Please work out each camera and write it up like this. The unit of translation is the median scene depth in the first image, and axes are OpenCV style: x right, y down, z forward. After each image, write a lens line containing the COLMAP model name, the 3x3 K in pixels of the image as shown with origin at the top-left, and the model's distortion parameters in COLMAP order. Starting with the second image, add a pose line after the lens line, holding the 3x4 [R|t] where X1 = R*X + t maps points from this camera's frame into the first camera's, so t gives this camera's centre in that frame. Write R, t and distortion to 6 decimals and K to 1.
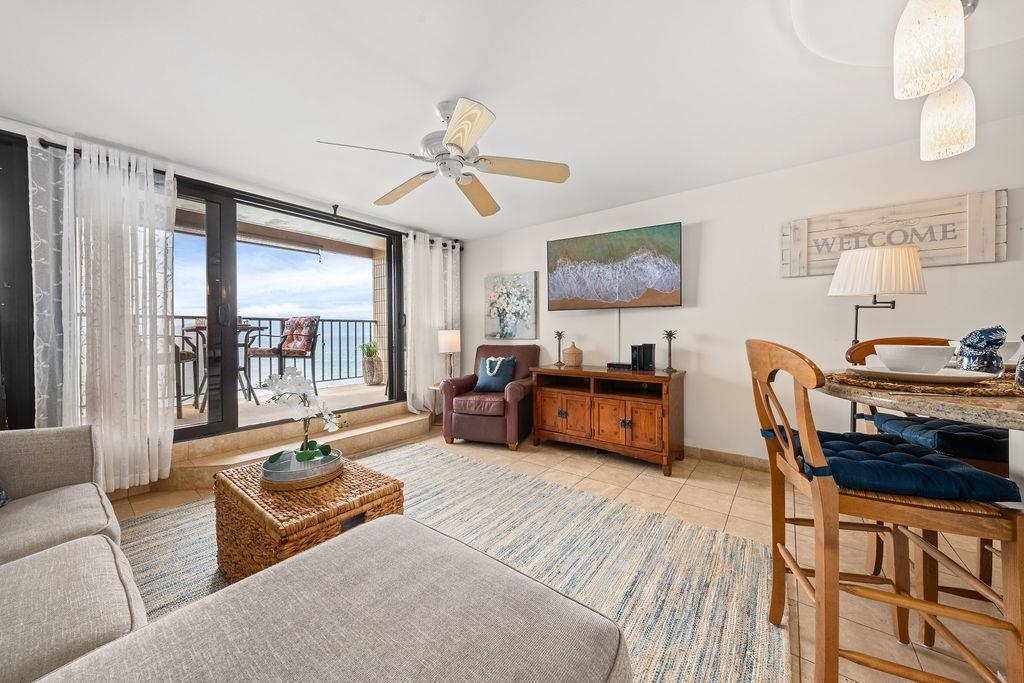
lens RADIAL K [[355.0, 0, 511.4], [0, 355.0, 335.7], [0, 0, 1]] dist [-0.001715, -0.000100]
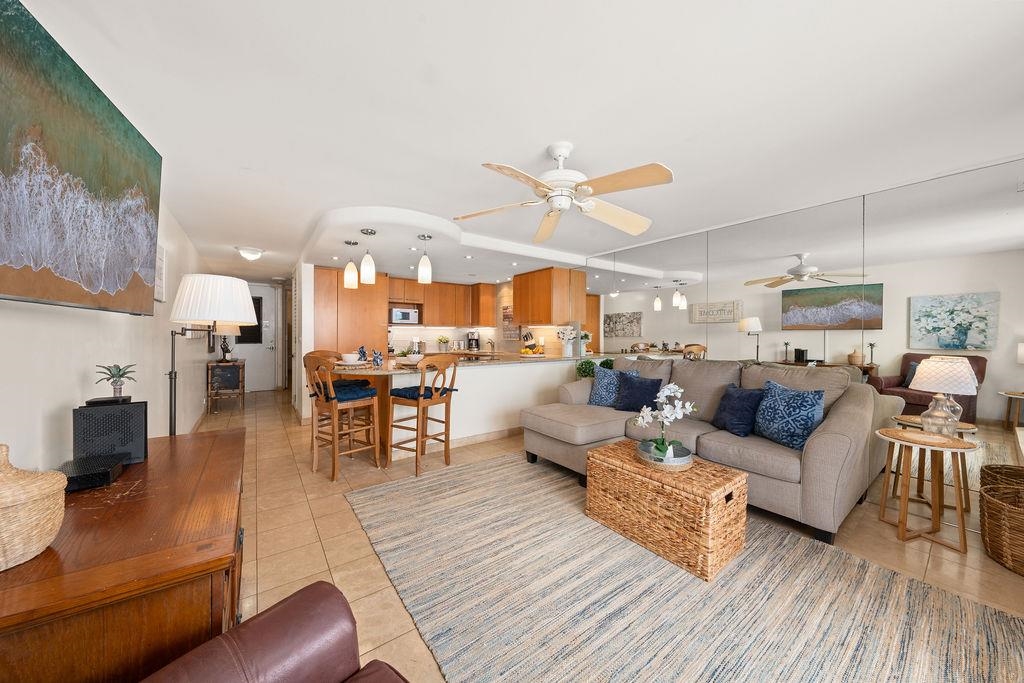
lens RADIAL K [[346.6, 0, 512.0], [0, 346.6, 341.5], [0, 0, 1]] dist [-0.001222, -0.000039]
pose [[-0.963173, -0.000838, 0.268880, -0.198738], [0.004993, 0.999767, 0.021002, -0.053707], [-0.268835, 0.021572, -0.962945, 1.281896]]
